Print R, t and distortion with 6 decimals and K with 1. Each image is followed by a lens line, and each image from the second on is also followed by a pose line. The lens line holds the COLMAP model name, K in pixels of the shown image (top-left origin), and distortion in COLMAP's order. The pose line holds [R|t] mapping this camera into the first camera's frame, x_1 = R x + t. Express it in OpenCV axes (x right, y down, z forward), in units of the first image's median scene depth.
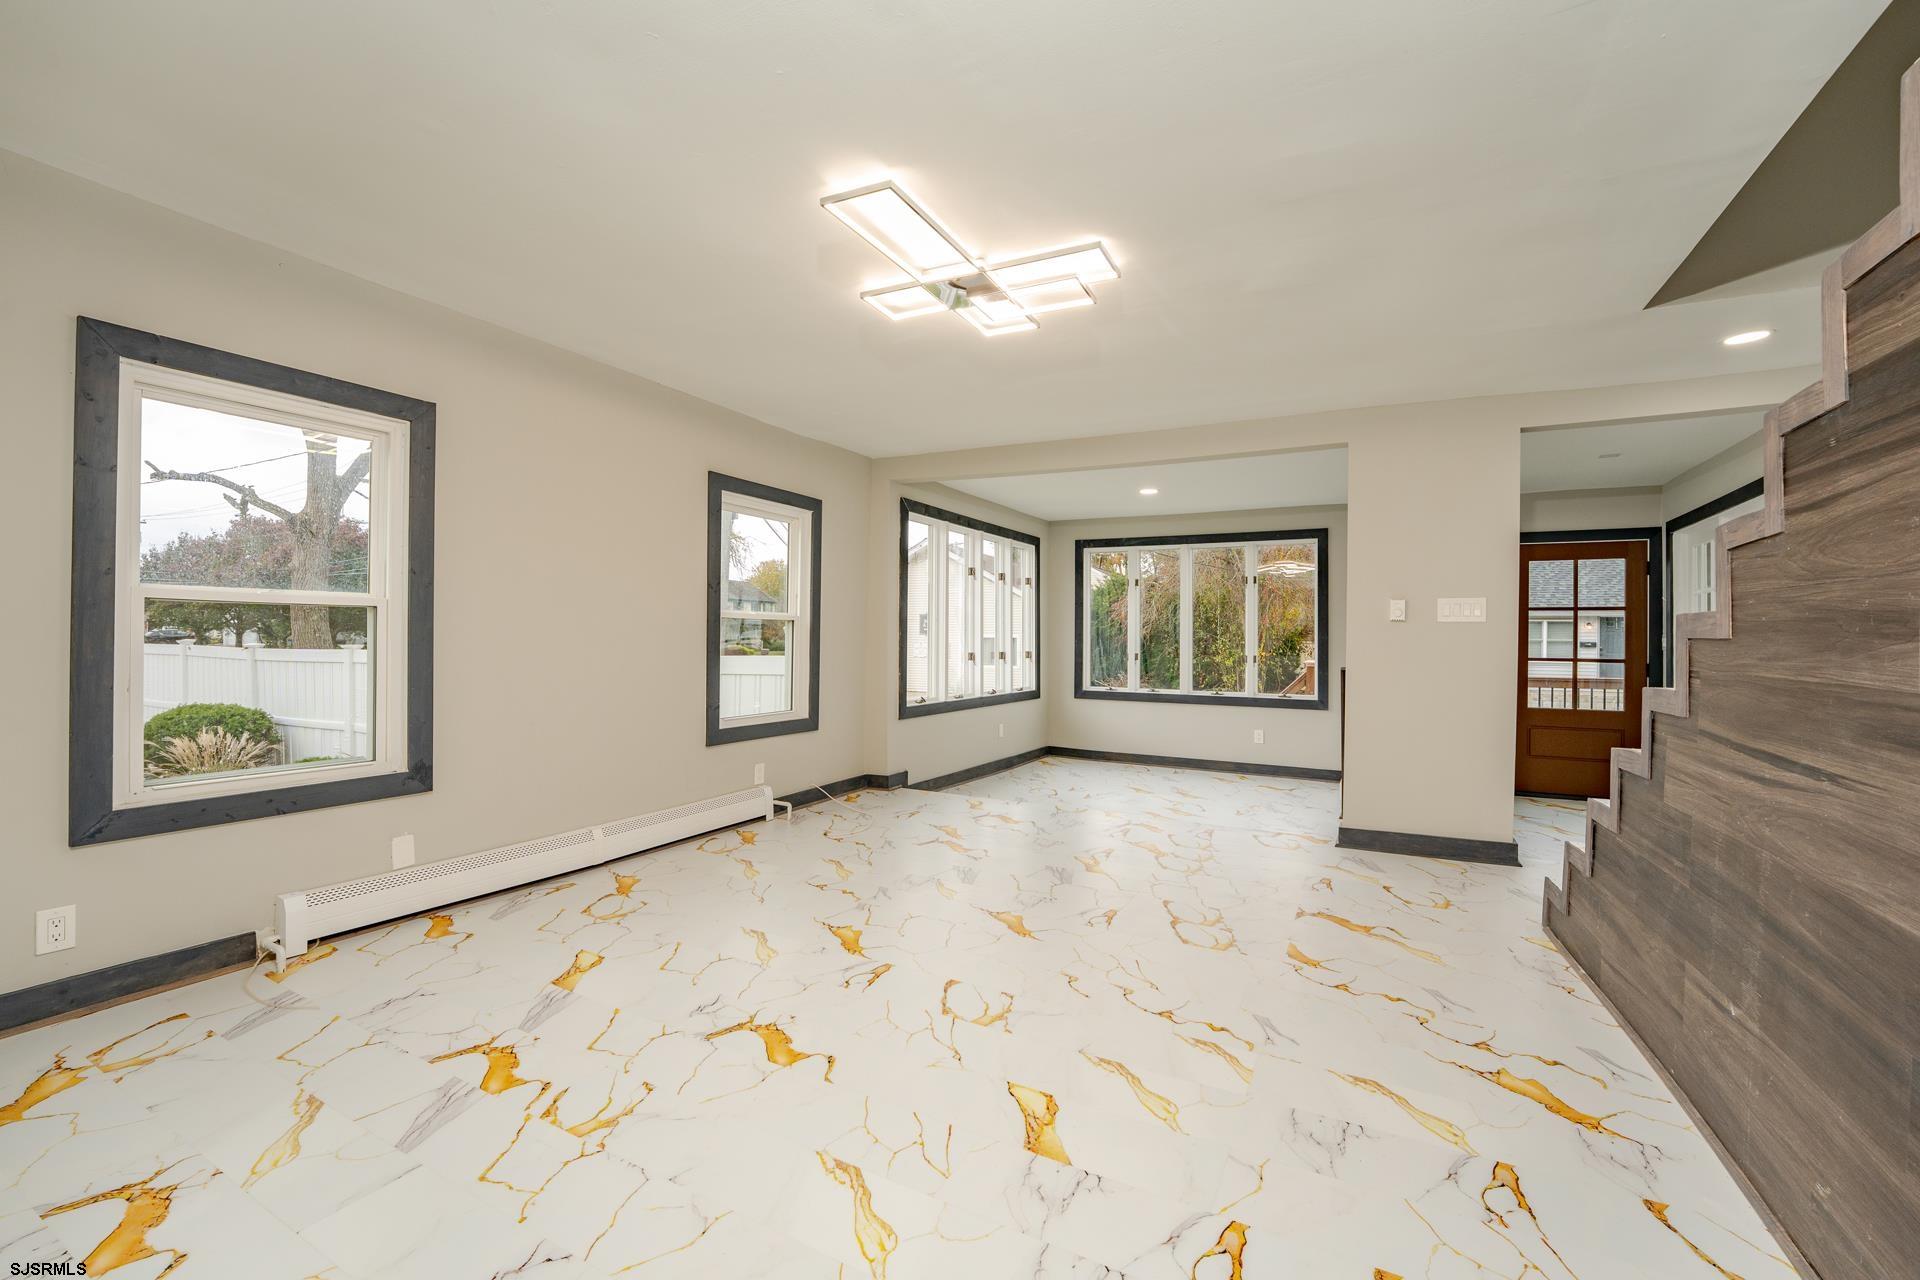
lens RADIAL K [[786.9, 0, 967.7], [0, 786.9, 642.5], [0, 0, 1]] dist [-0.018397, 0.000792]
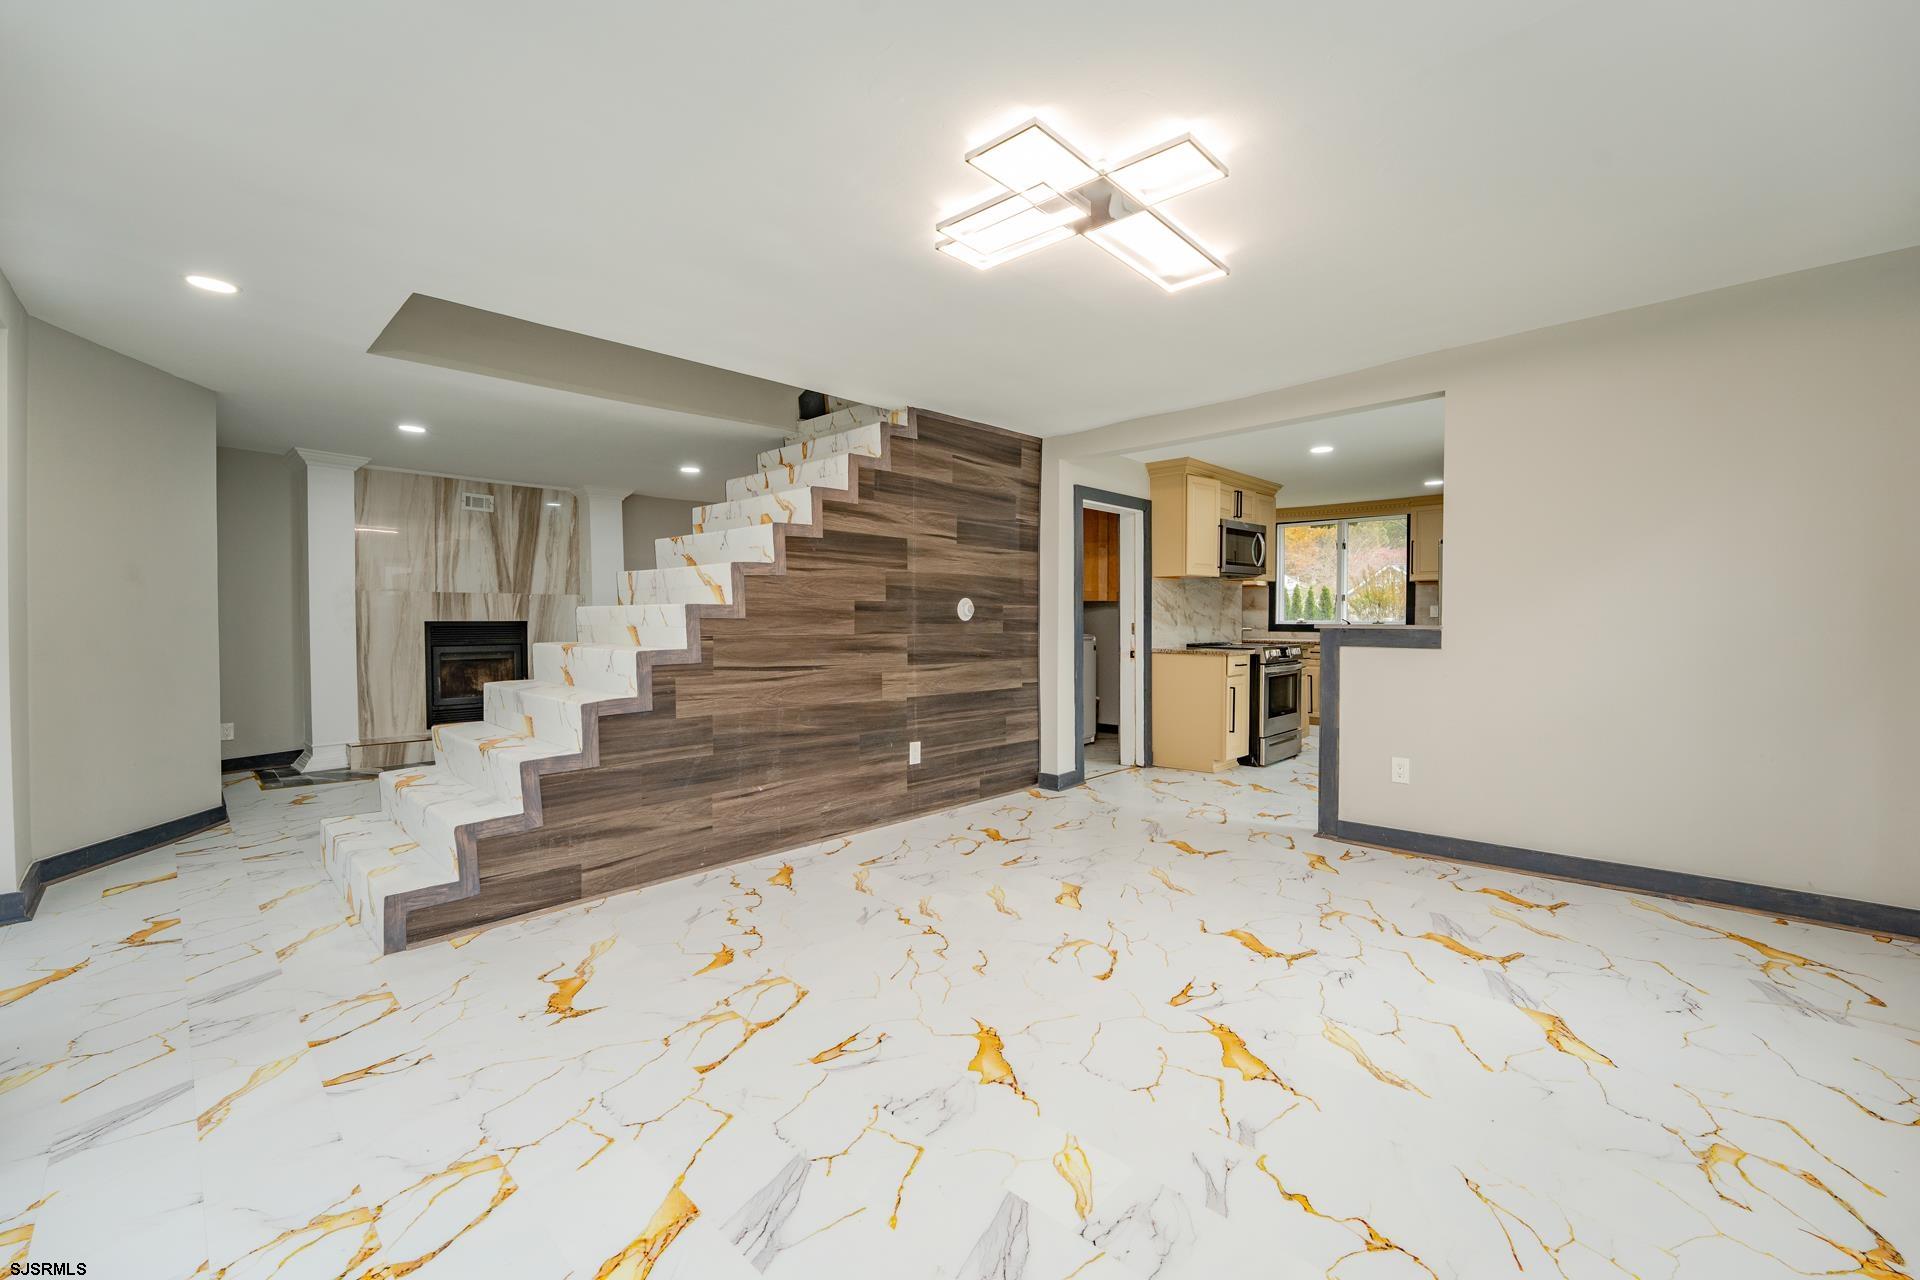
lens RADIAL K [[786.9, 0, 961.9], [0, 786.9, 632.9], [0, 0, 1]] dist [-0.018397, 0.000792]
pose [[-0.958463, -0.014847, 0.284829, -0.136596], [-0.007548, 0.999615, 0.026705, -0.020898], [-0.285116, 0.023446, -0.958206, 2.196193]]
